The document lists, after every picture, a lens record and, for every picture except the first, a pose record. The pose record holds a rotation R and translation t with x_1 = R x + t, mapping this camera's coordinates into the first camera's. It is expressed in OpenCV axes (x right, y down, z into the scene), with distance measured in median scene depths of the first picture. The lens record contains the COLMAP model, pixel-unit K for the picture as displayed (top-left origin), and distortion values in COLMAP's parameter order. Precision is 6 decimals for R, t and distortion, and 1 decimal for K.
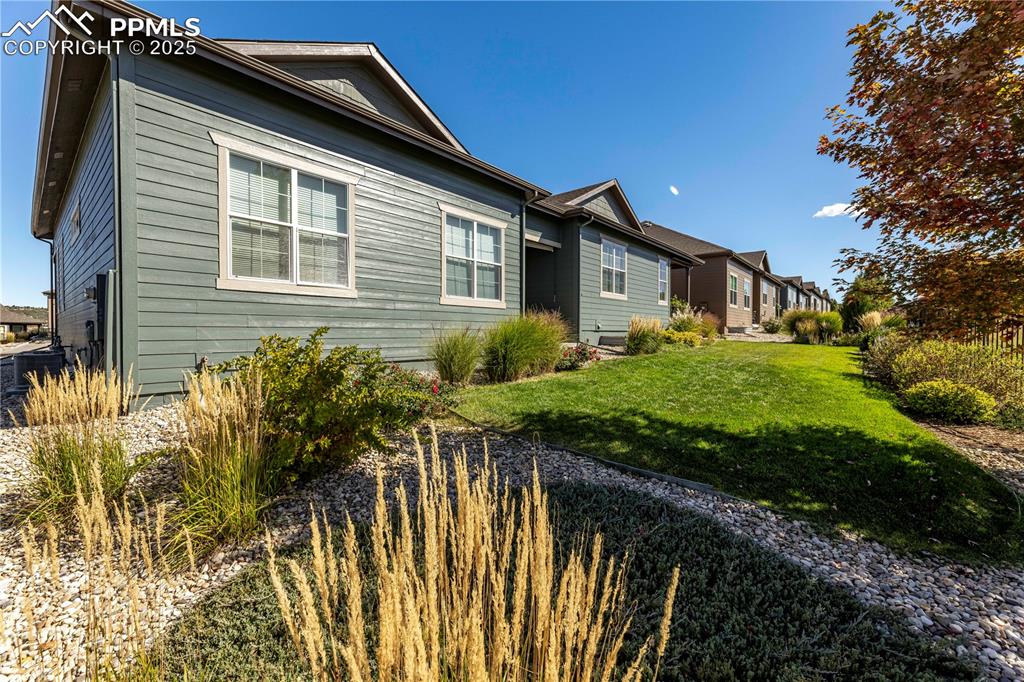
lens RADIAL K [[413.1, 0, 508.0], [0, 413.1, 340.9], [0, 0, 1]] dist [0.000092, 0.000247]
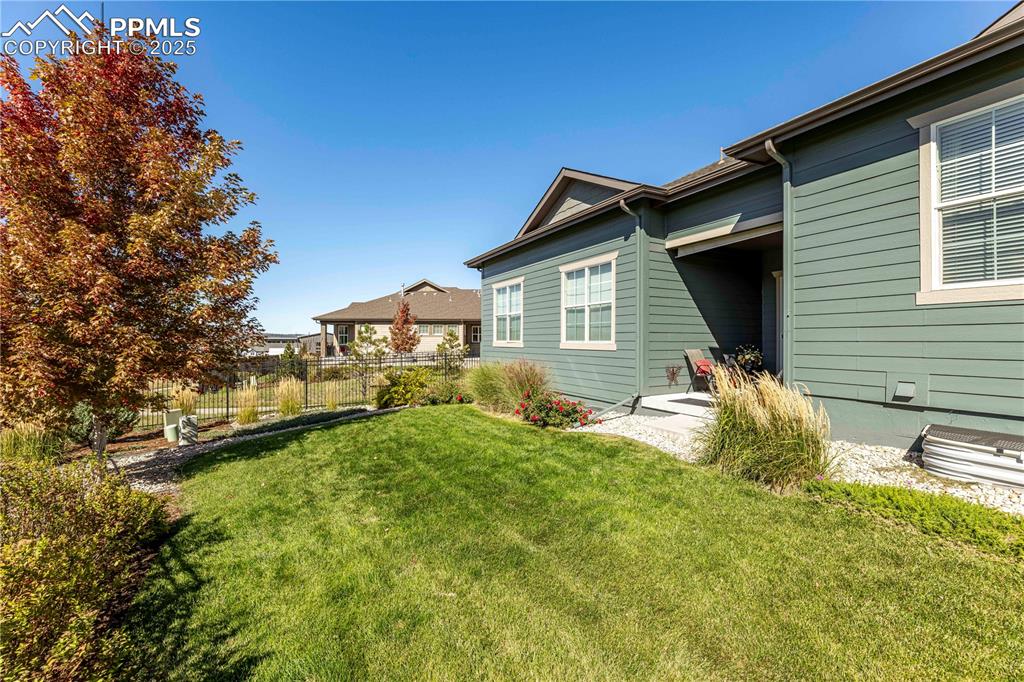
lens RADIAL K [[413.1, 0, 508.3], [0, 413.1, 338.3], [0, 0, 1]] dist [0.000092, 0.000247]
pose [[-0.354789, 0.003374, -0.934940, 0.953147], [-0.011451, 0.999903, 0.007954, -0.115653], [0.934876, 0.013528, -0.354716, 1.178968]]
